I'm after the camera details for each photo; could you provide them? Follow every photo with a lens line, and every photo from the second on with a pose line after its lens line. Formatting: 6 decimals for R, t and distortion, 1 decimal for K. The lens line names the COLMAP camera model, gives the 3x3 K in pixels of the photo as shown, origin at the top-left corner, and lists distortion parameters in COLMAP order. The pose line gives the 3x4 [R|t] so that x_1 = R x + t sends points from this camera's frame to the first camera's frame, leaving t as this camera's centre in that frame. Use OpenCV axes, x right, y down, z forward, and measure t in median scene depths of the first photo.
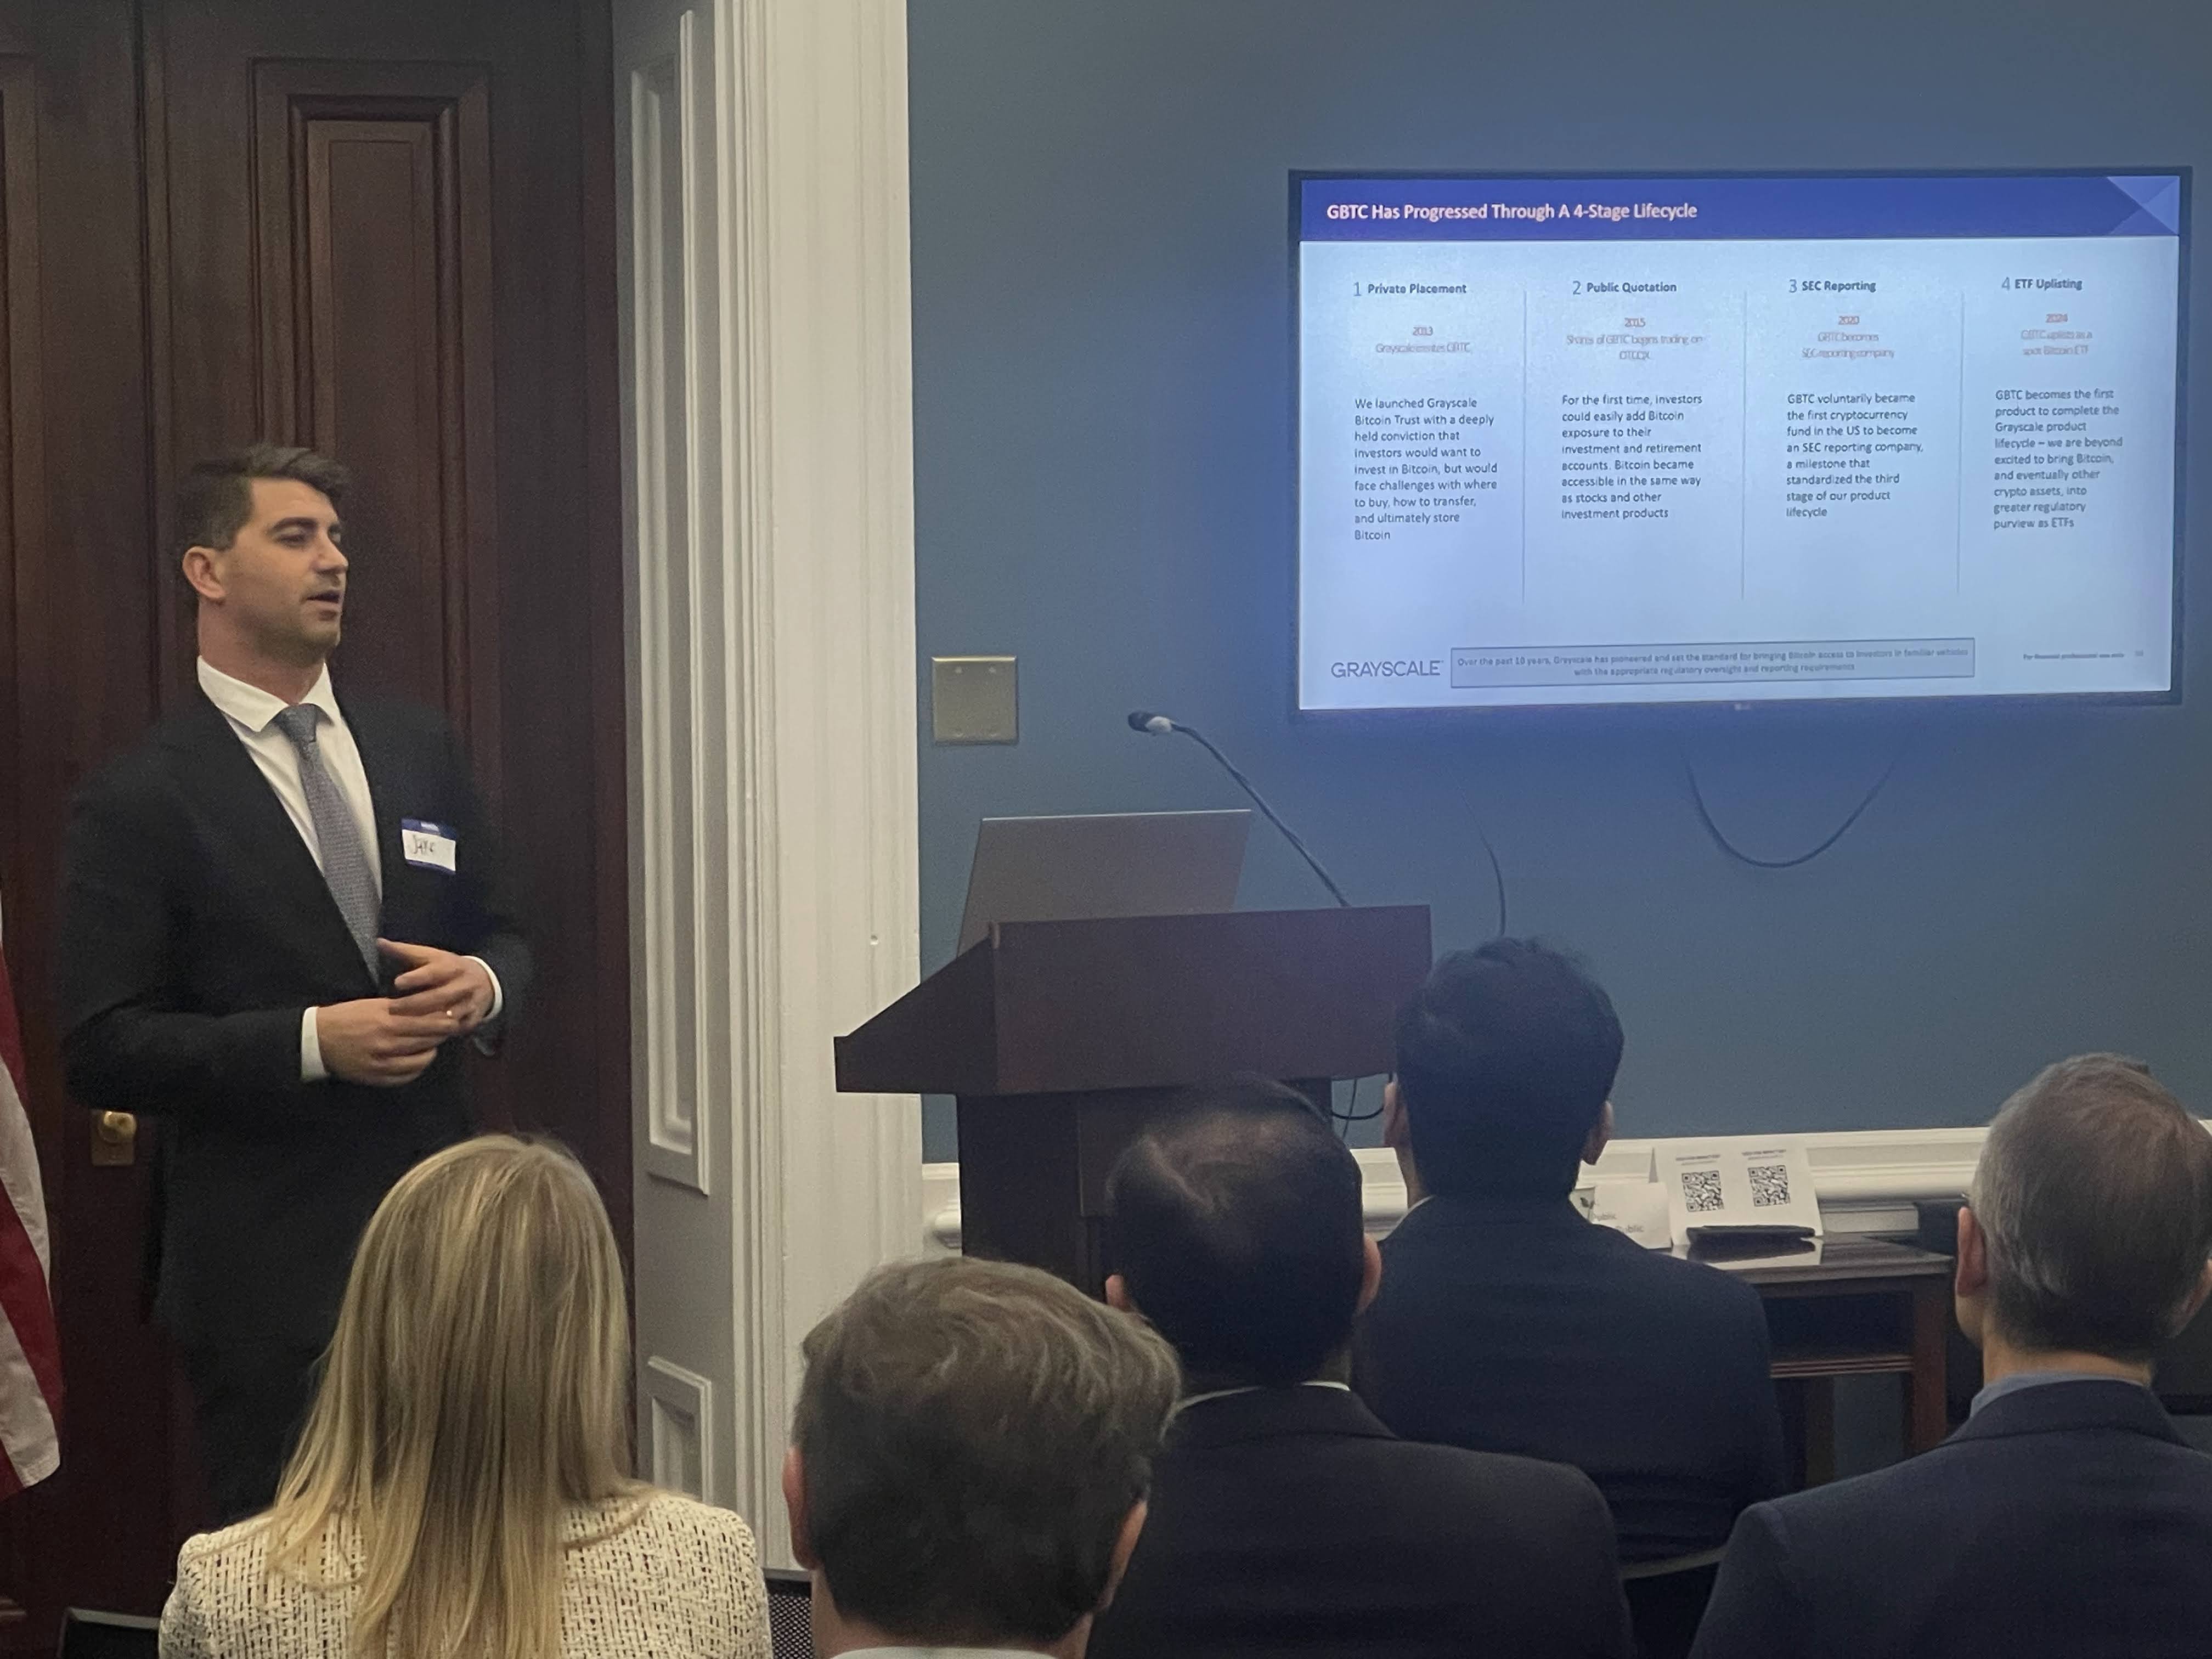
lens RADIAL K [[6285.3, 0, 1166.7], [0, 6285.3, 875.6], [0, 0, 1]] dist [0.017899, 2.417900]
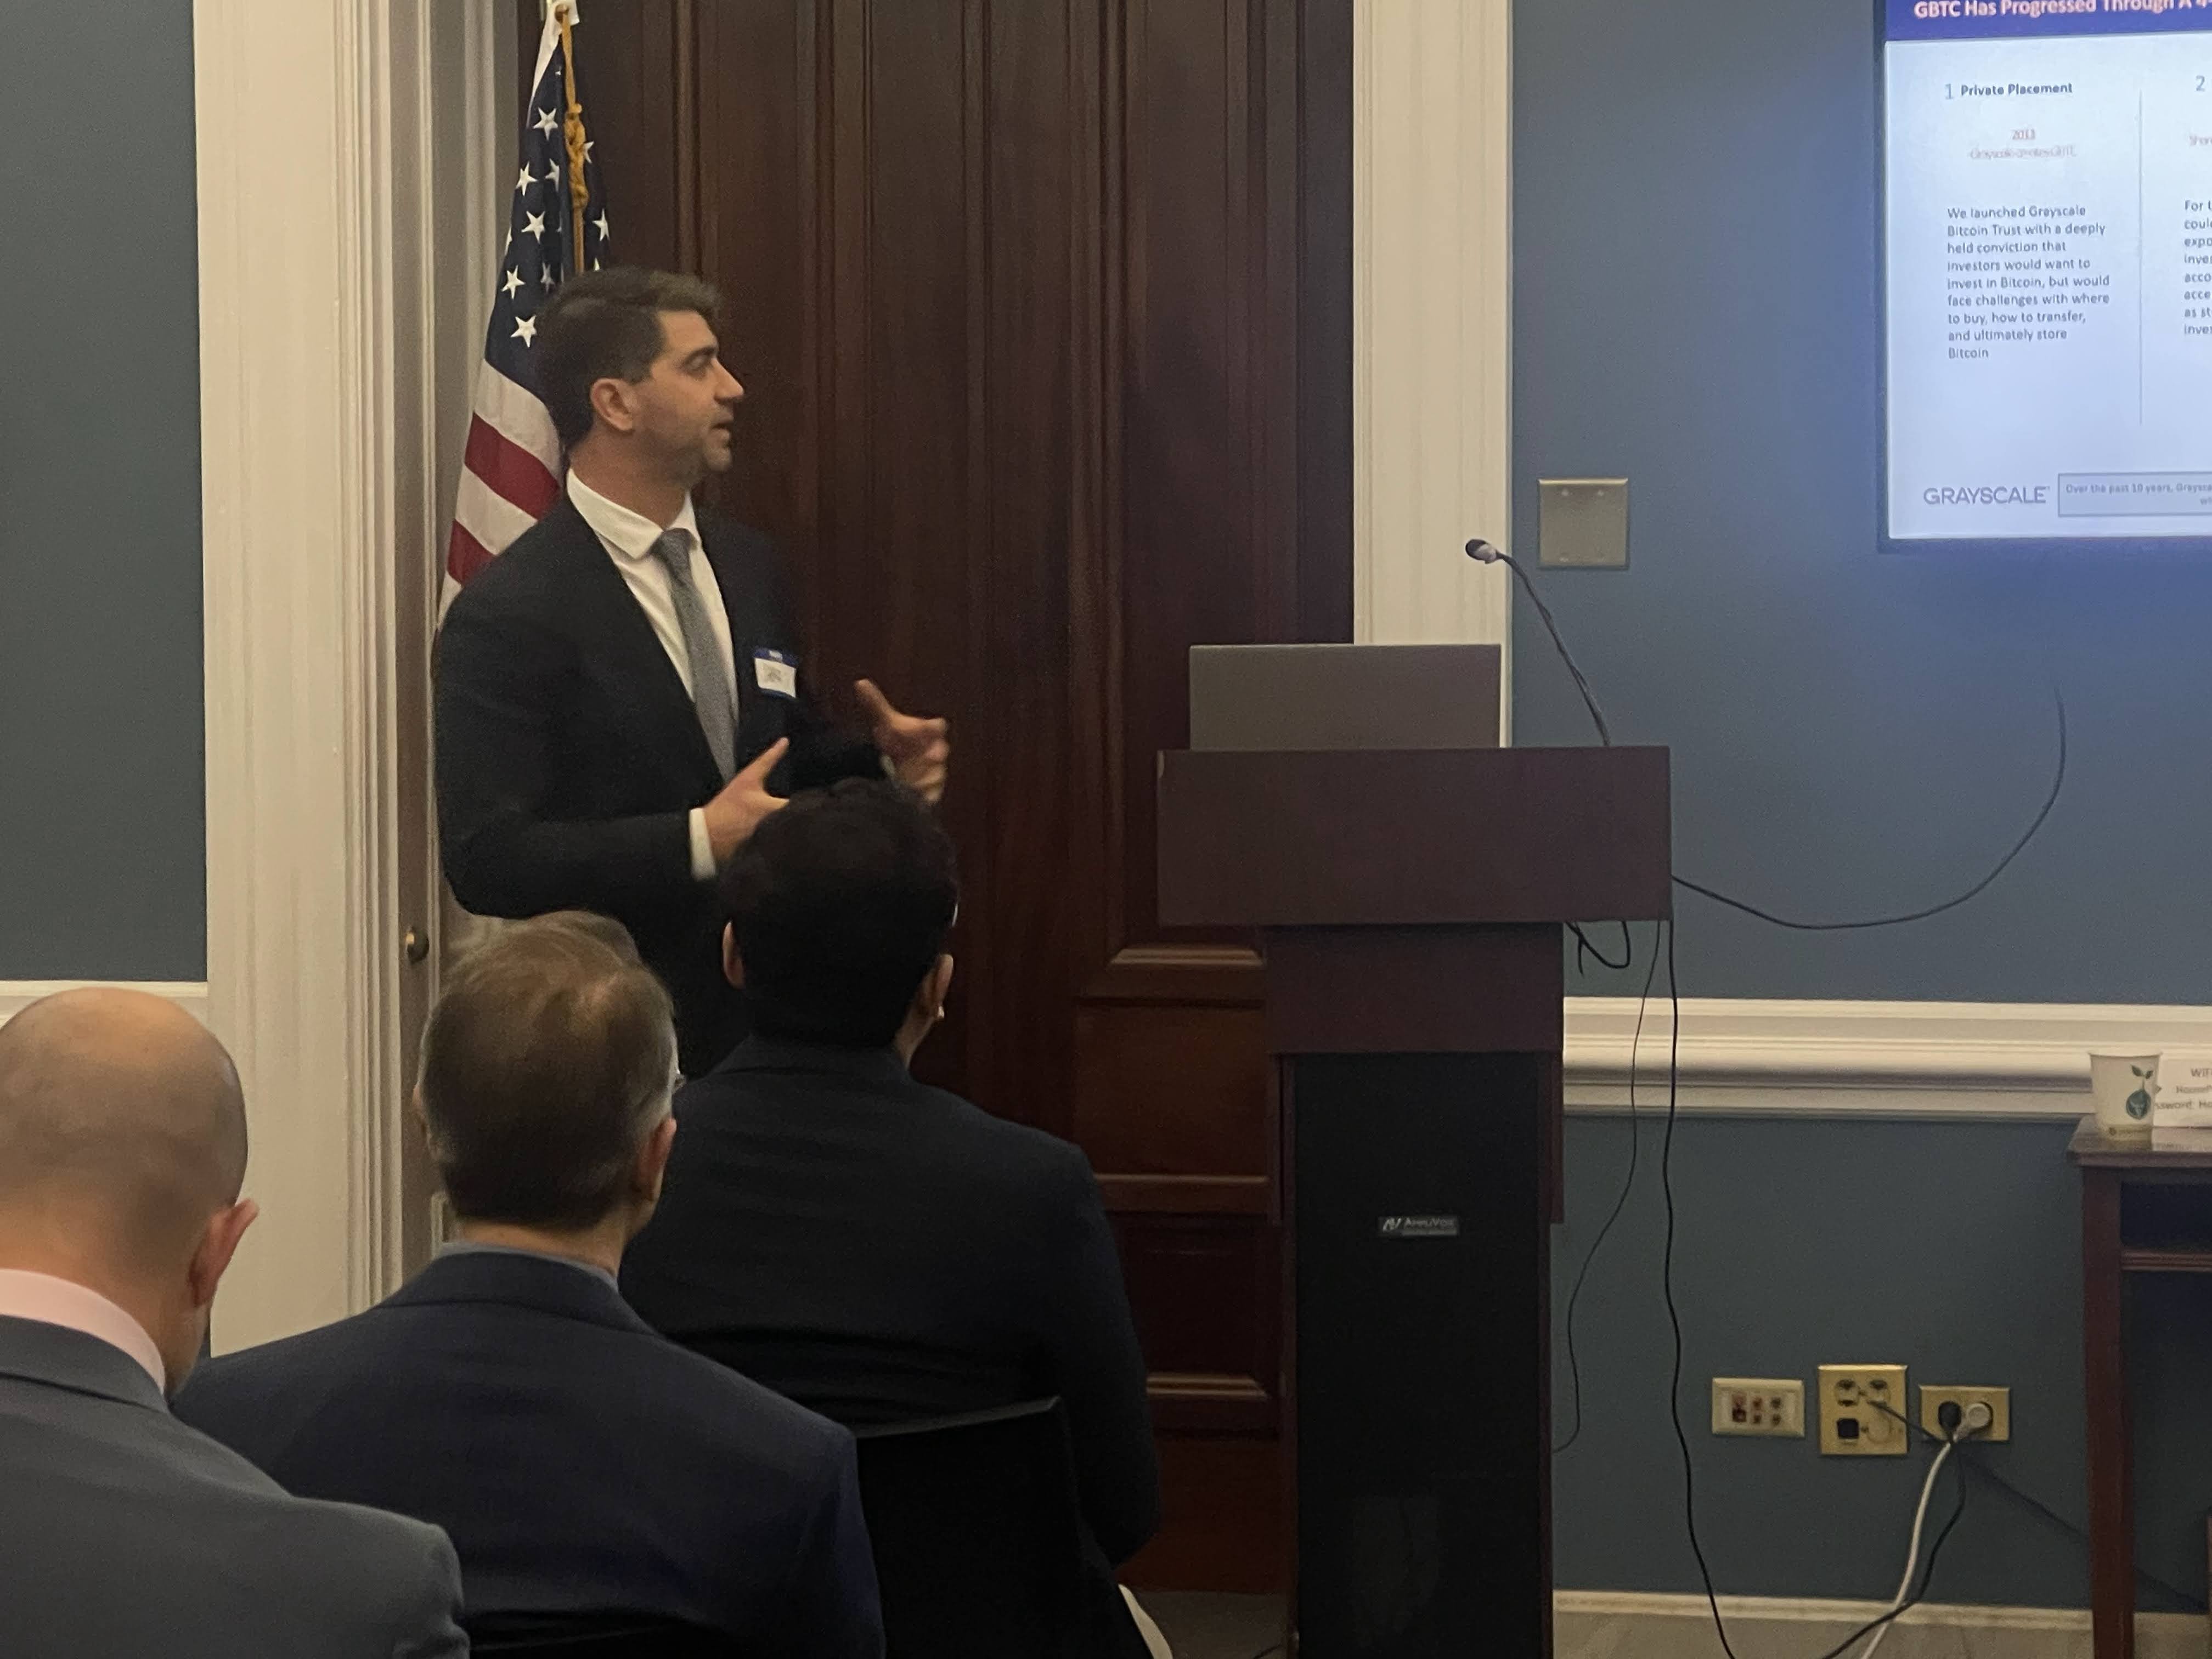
lens RADIAL K [[6285.9, 0, 1080.2], [0, 6285.9, 824.3], [0, 0, 1]] dist [0.034575, 1.810750]
pose [[0.890397, 0.034118, -0.453904, 0.345789], [-0.023833, 0.999314, 0.028363, -0.007160], [0.454560, -0.014436, 0.890599, 0.096982]]
